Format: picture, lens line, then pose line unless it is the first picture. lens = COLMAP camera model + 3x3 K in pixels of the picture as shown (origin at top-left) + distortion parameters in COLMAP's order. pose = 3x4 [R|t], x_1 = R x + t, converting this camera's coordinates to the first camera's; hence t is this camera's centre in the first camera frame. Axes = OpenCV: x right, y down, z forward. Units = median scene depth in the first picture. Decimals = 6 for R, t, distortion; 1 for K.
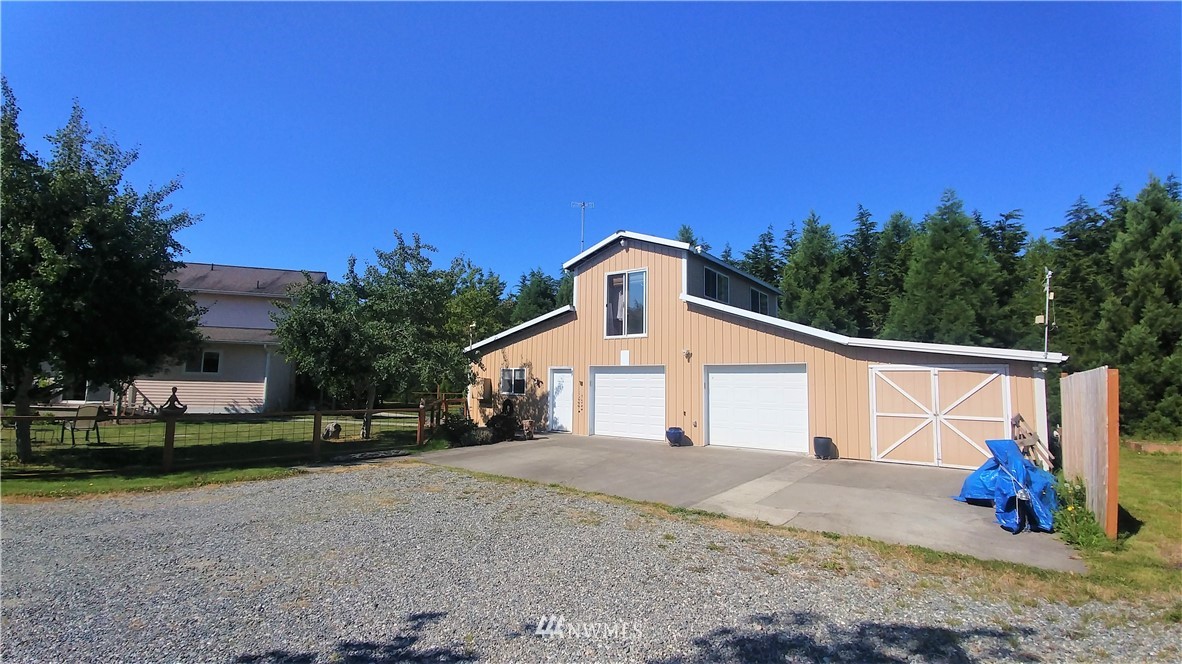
lens RADIAL K [[520.9, 0, 592.6], [0, 520.9, 331.6], [0, 0, 1]] dist [-0.021123, -0.000439]
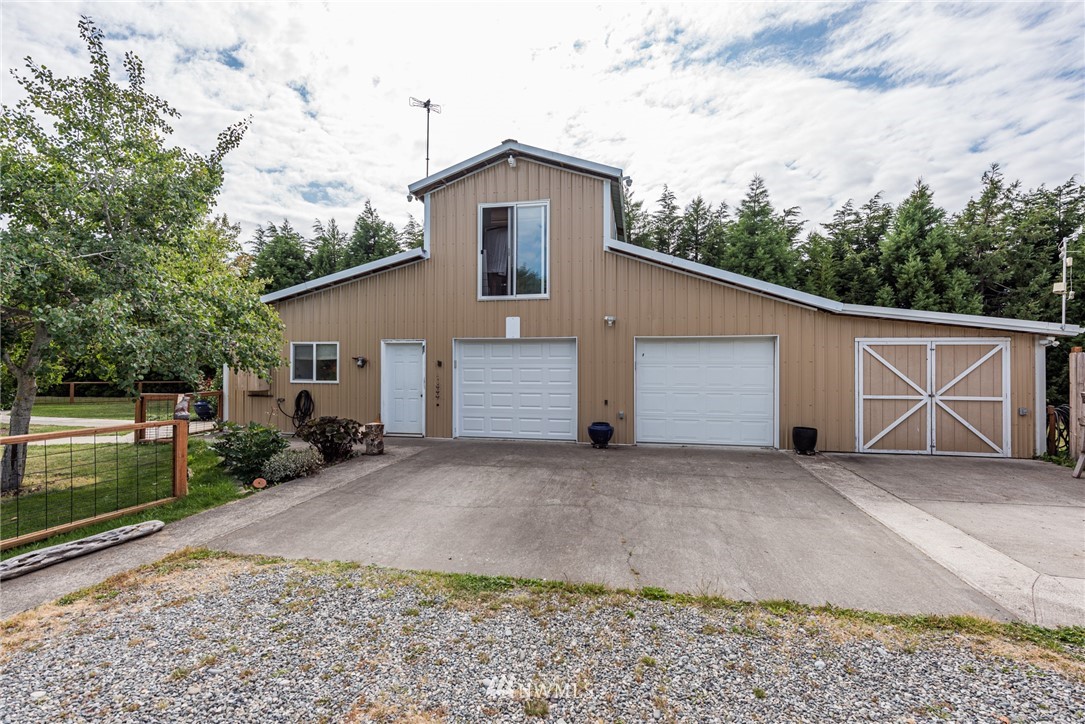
lens RADIAL K [[484.1, 0, 541.0], [0, 484.1, 361.9], [0, 0, 1]] dist [-0.002921, -0.000530]
pose [[0.900308, -0.006001, 0.435211, -0.185729], [-0.034130, 0.995853, 0.084335, 0.039403], [-0.433912, -0.090781, 0.896370, 0.379781]]
